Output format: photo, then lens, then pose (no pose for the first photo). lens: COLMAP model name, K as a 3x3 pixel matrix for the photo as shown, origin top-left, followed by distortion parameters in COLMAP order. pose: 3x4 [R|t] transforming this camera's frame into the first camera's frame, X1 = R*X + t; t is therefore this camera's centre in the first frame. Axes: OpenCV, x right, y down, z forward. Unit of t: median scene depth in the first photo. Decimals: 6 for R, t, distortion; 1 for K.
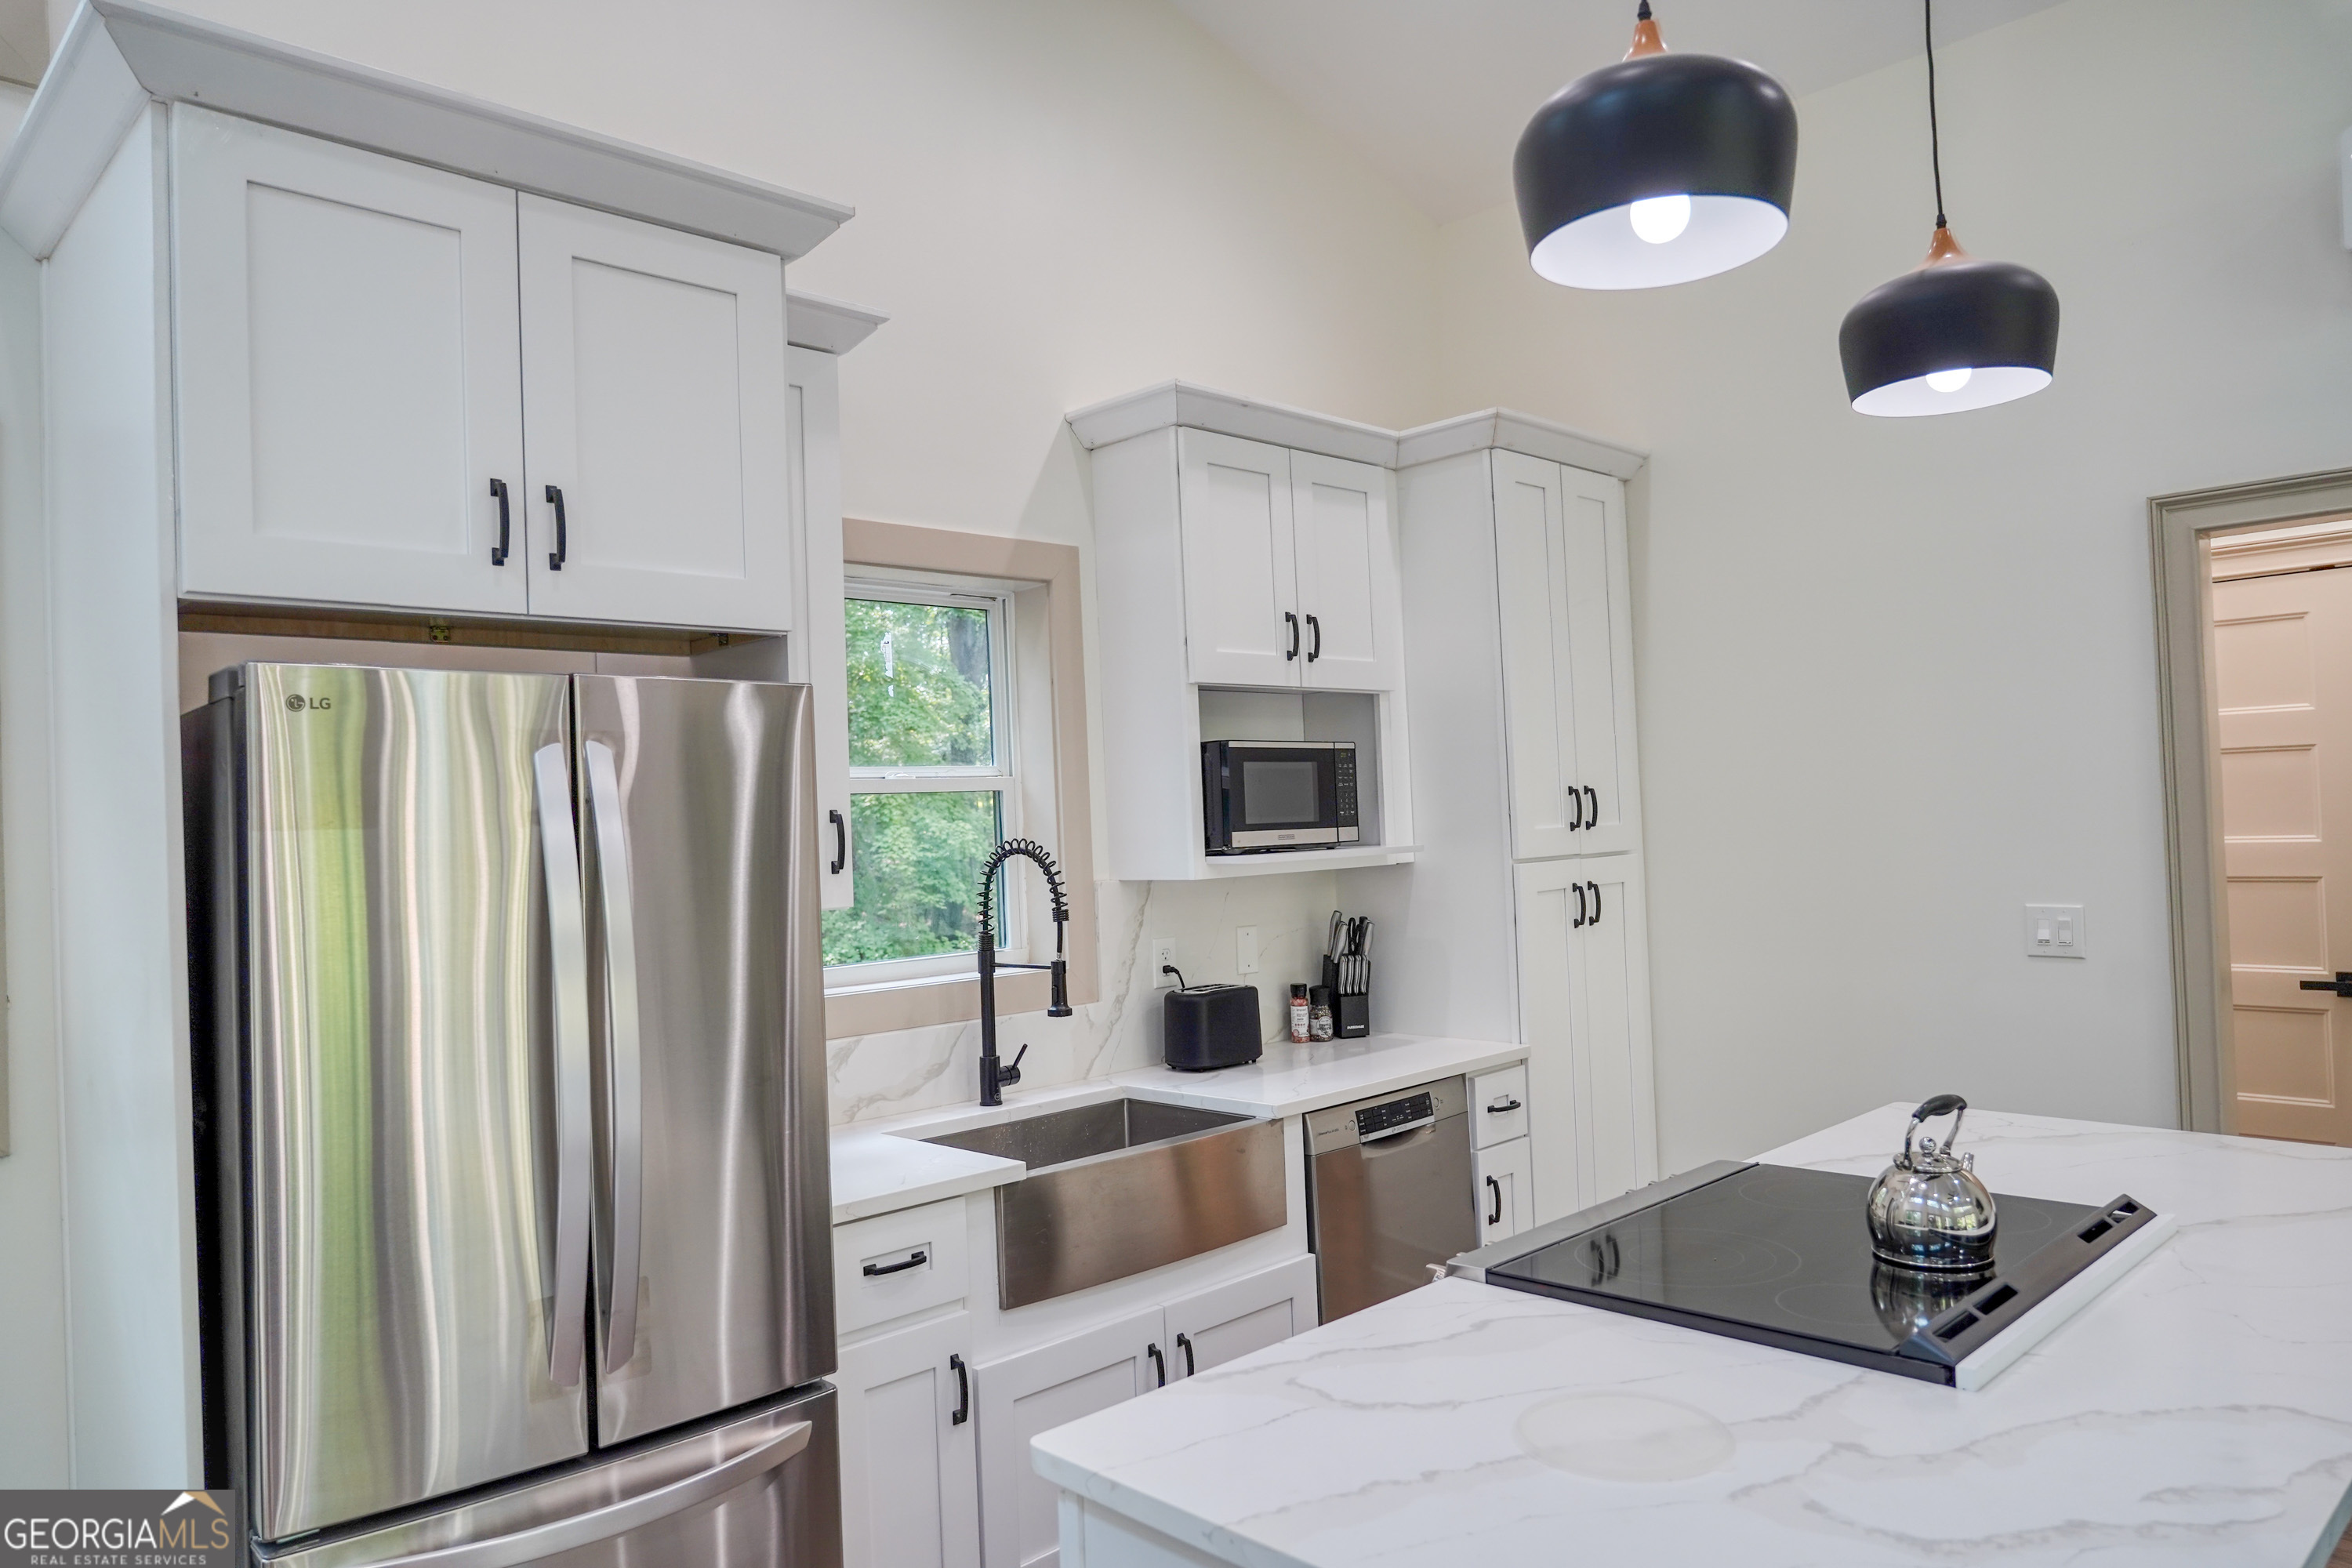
lens RADIAL K [[1556.4, 0, 1178.9], [0, 1556.4, 789.9], [0, 0, 1]] dist [-0.025105, 0.004927]
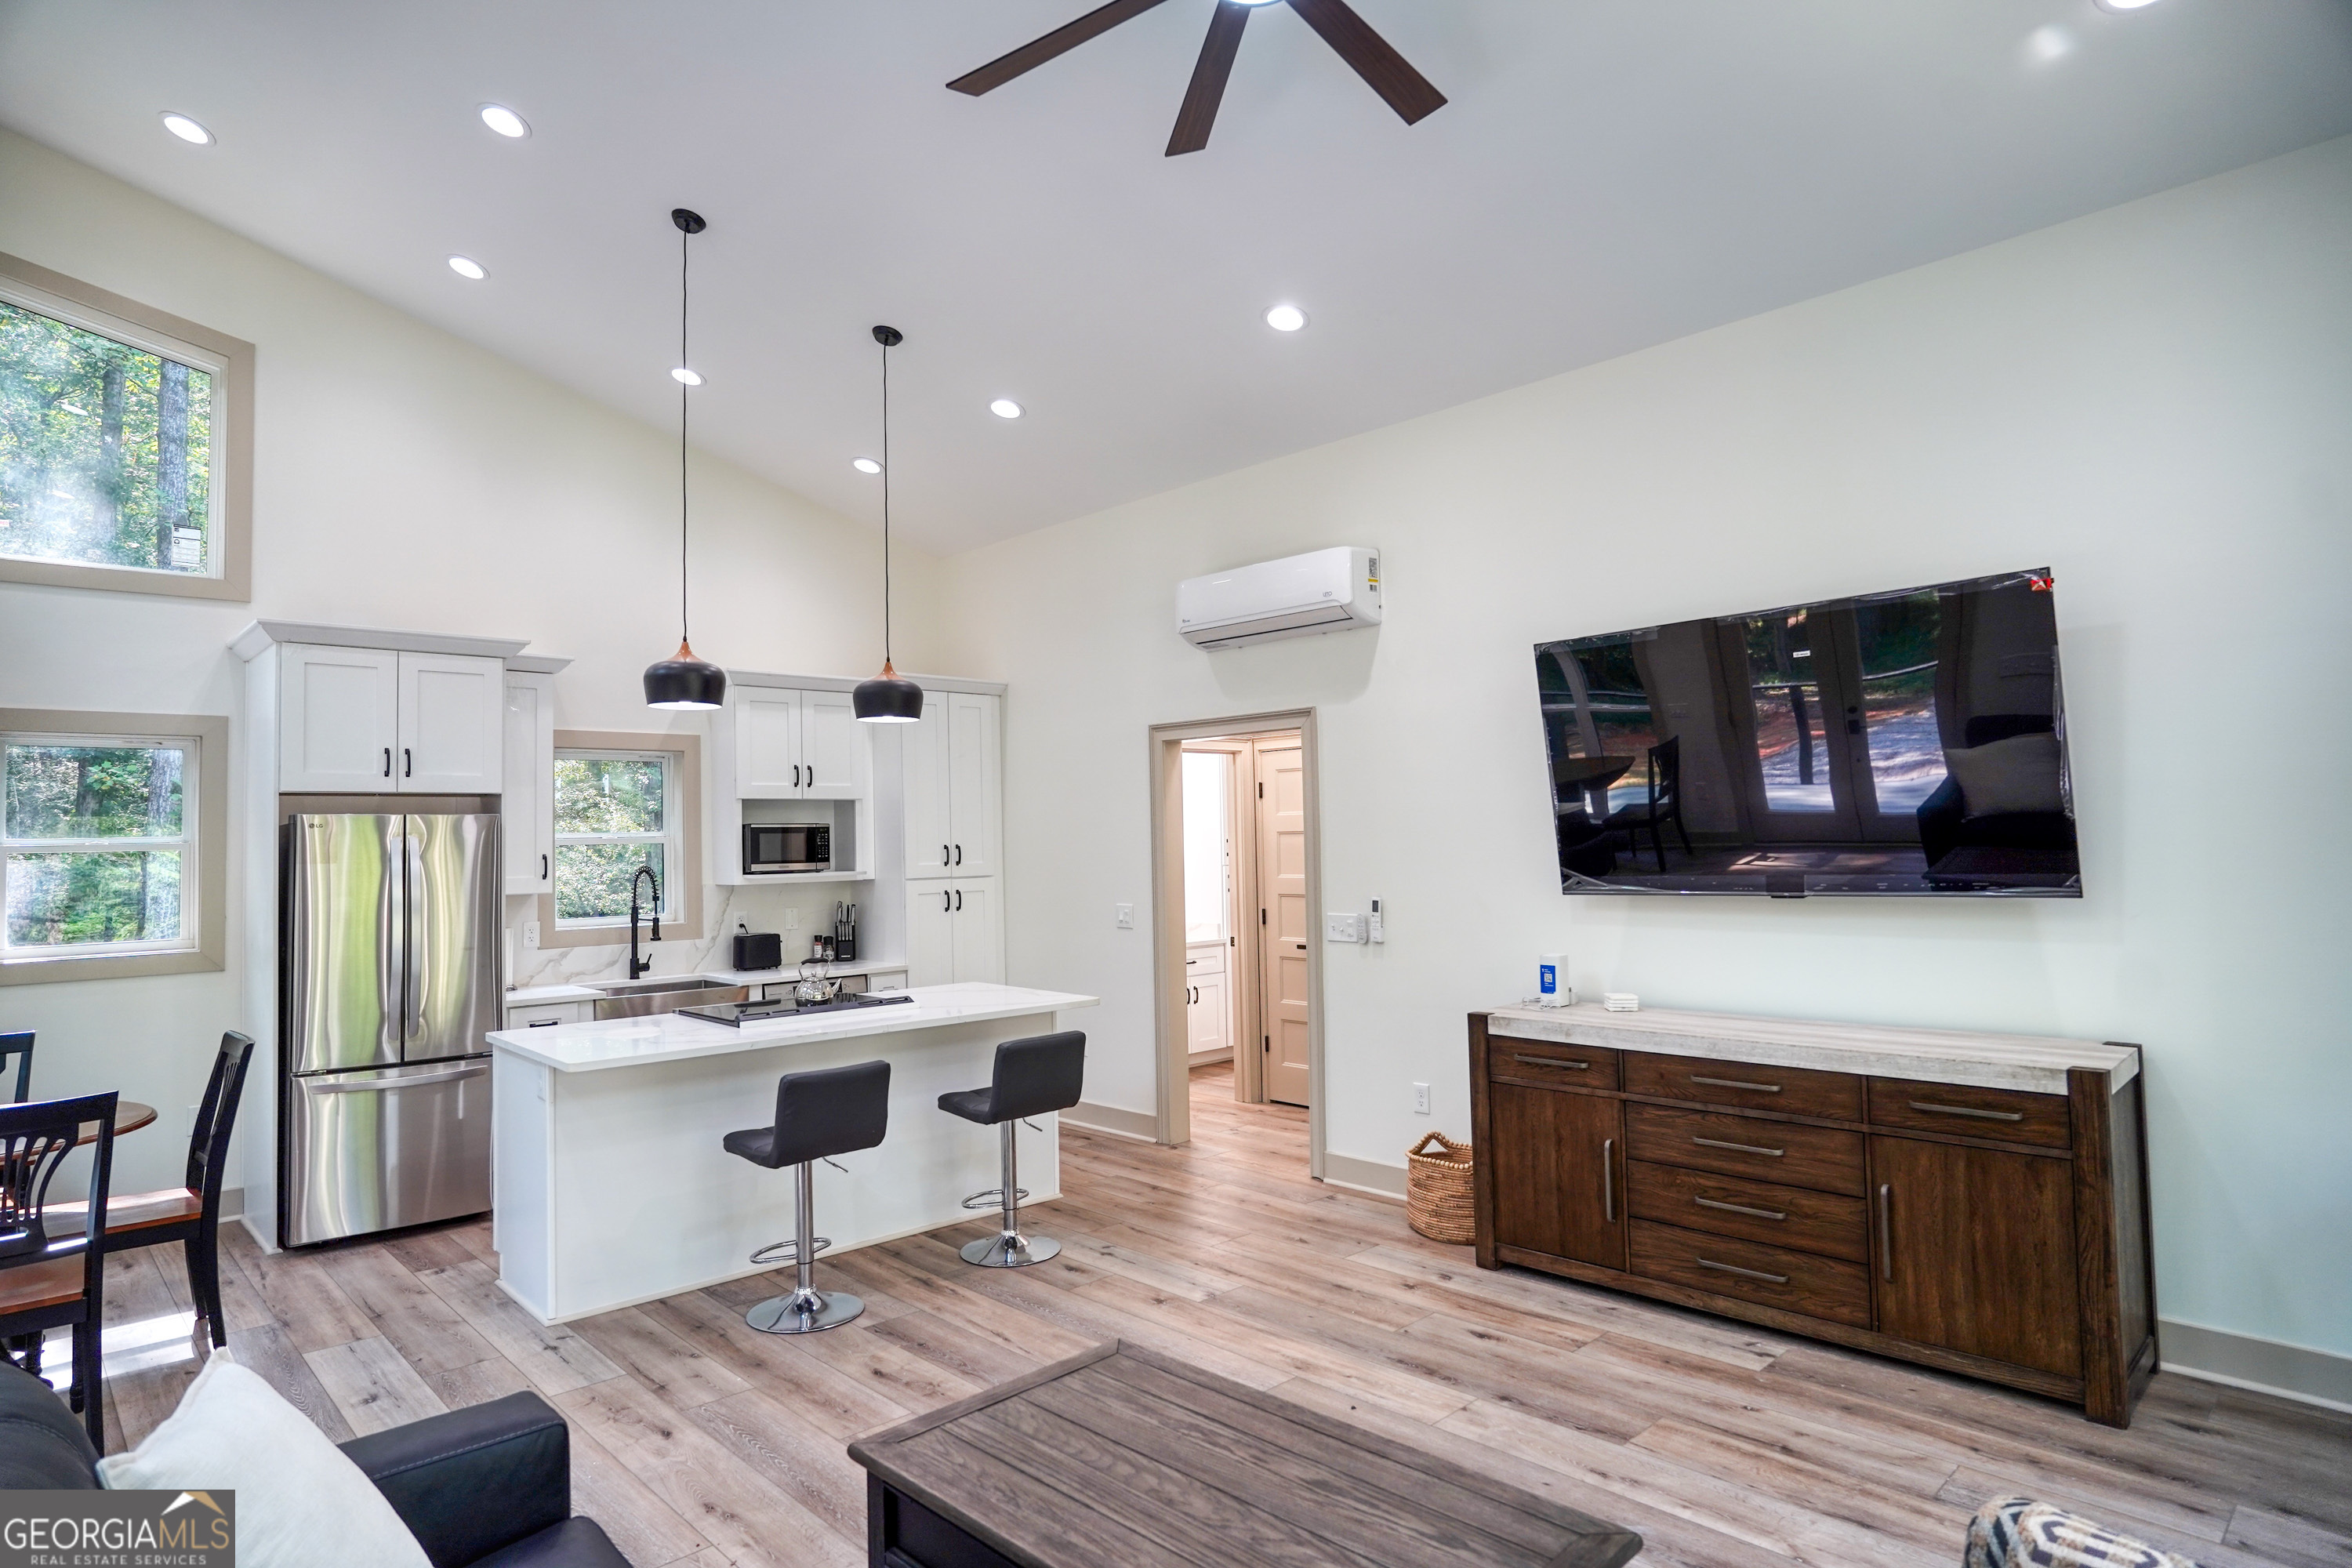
lens RADIAL K [[1291.1, 0, 1165.6], [0, 1291.1, 777.0], [0, 0, 1]] dist [-0.040592, 0.016369]
pose [[0.999604, 0.016746, -0.022597, 0.666427], [-0.017340, 0.999502, -0.026363, -0.060579], [0.022145, 0.026744, 0.999397, -0.854071]]
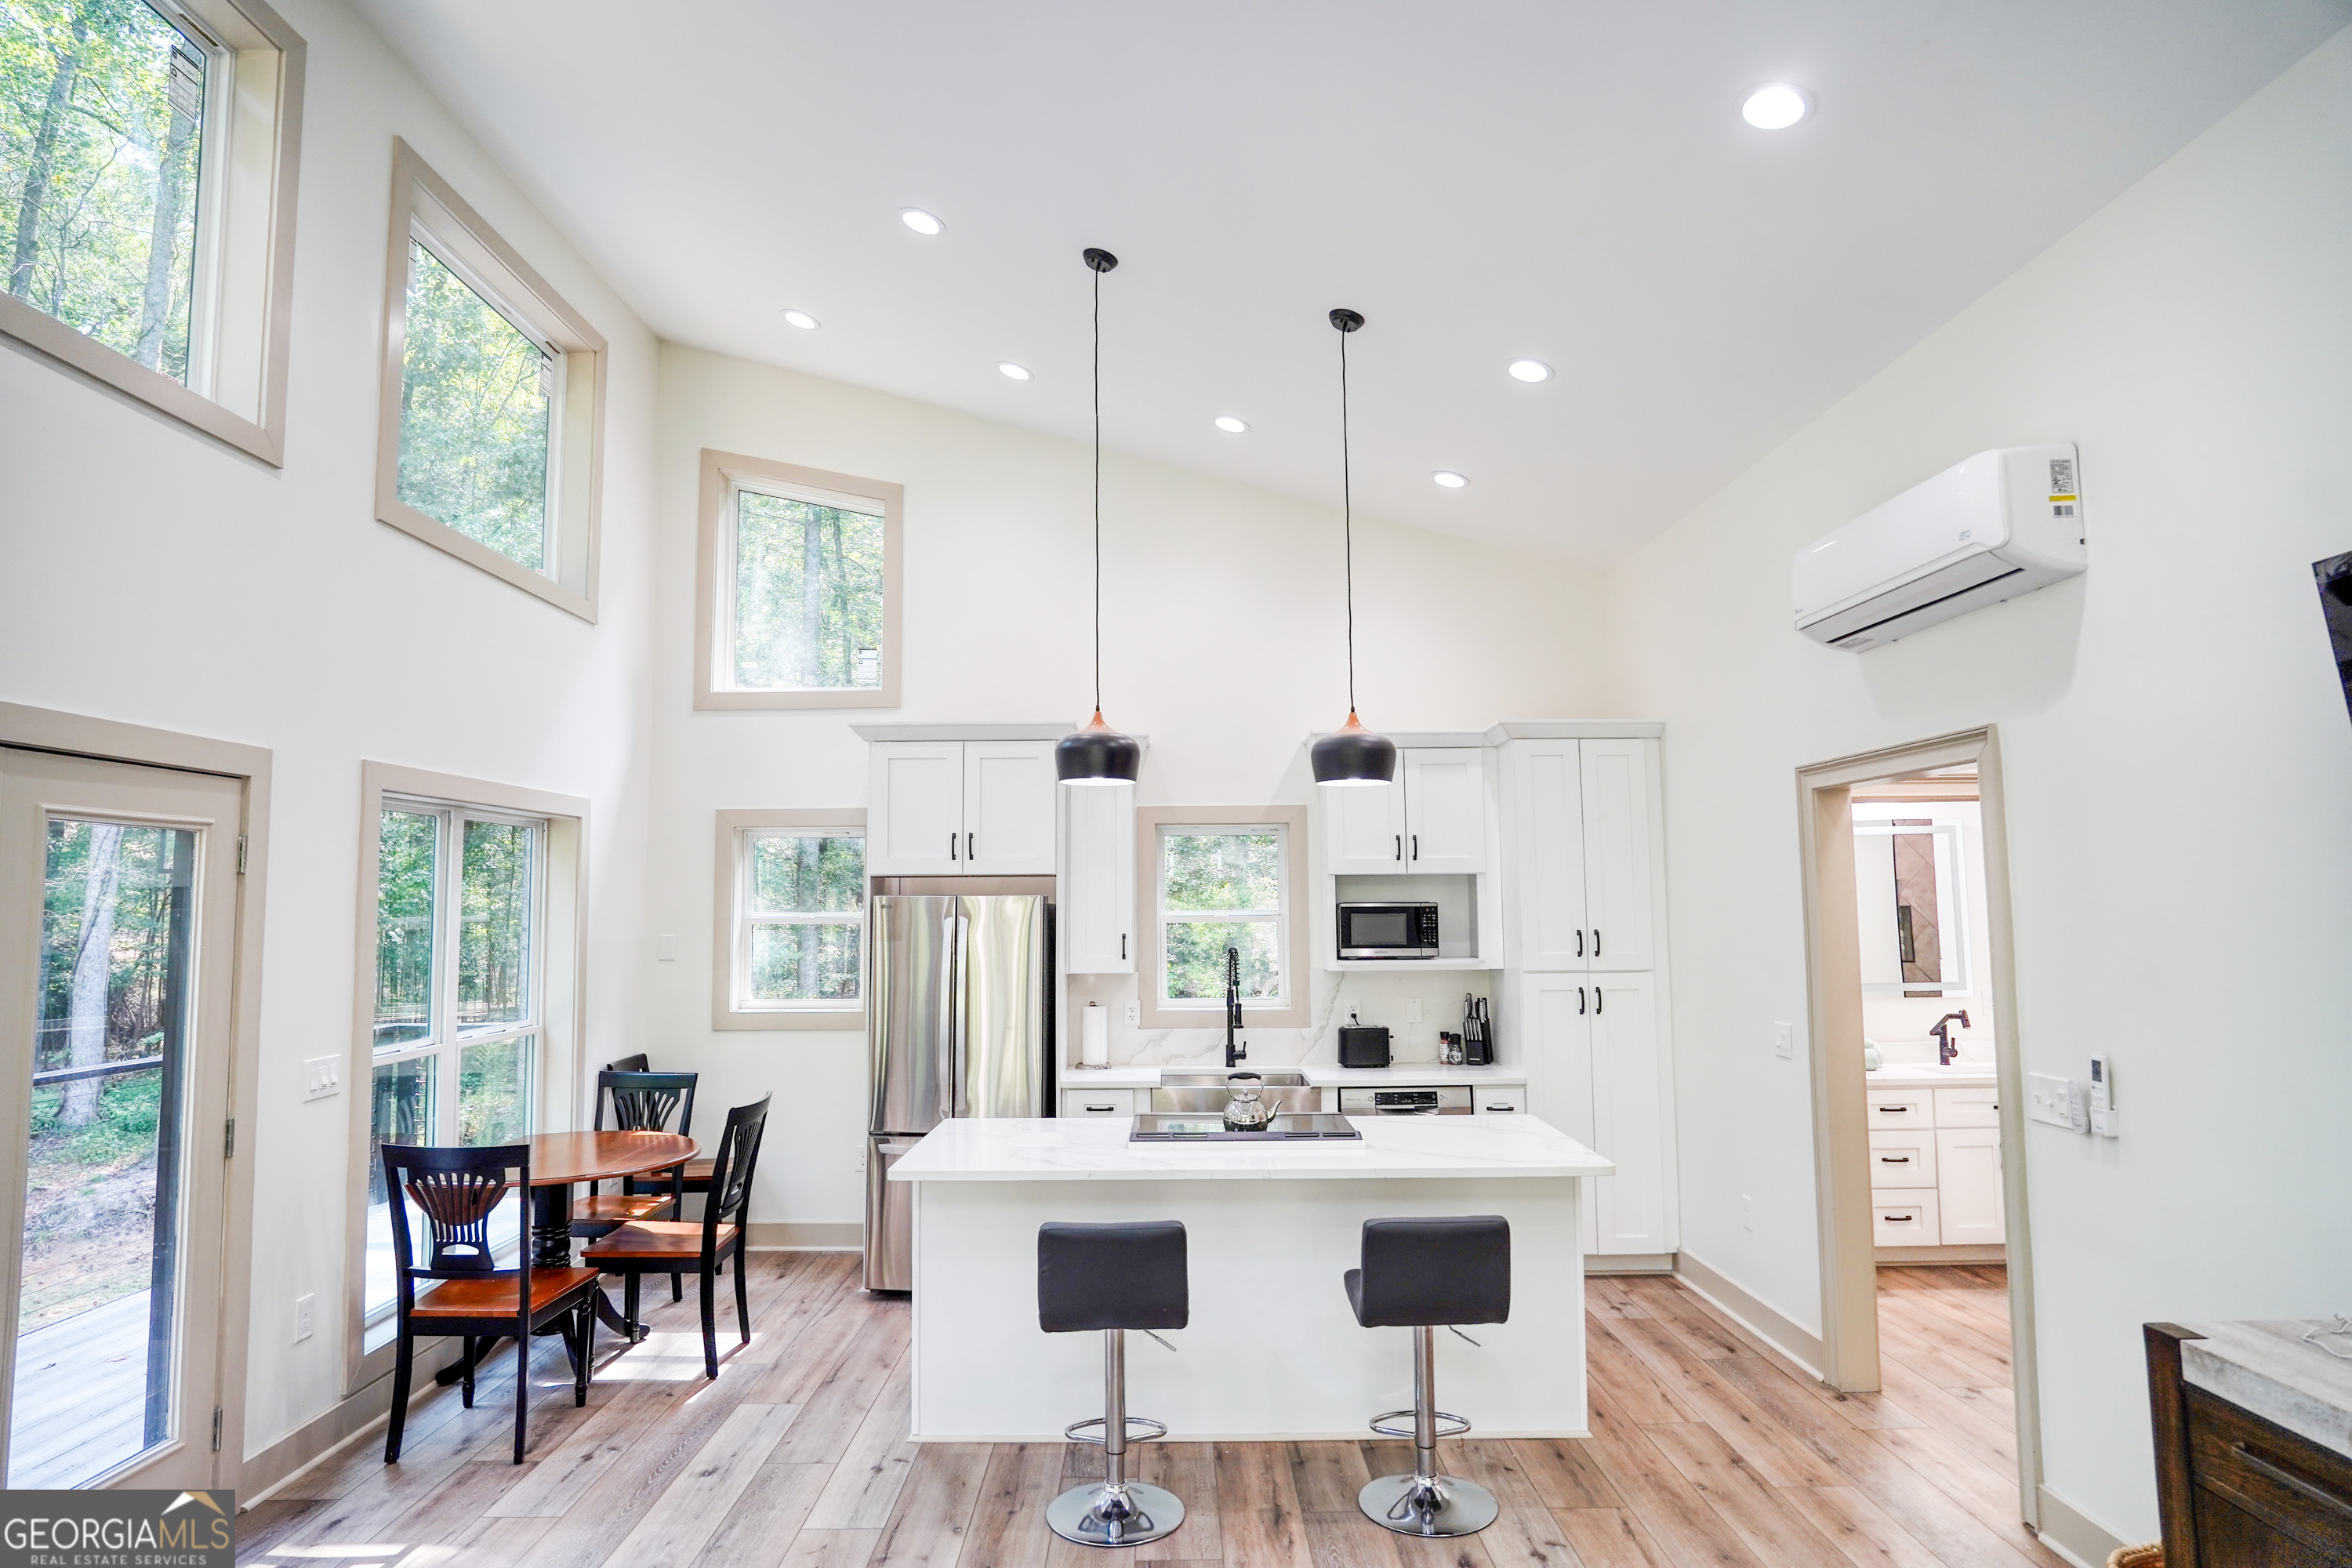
lens RADIAL K [[1291.1, 0, 1173.0], [0, 1291.1, 791.7], [0, 0, 1]] dist [-0.040592, 0.016369]
pose [[0.715057, -0.029319, -0.698451, 1.037140], [-0.006351, 0.998806, -0.048430, -0.093069], [0.699037, 0.039066, 0.714018, -0.358597]]
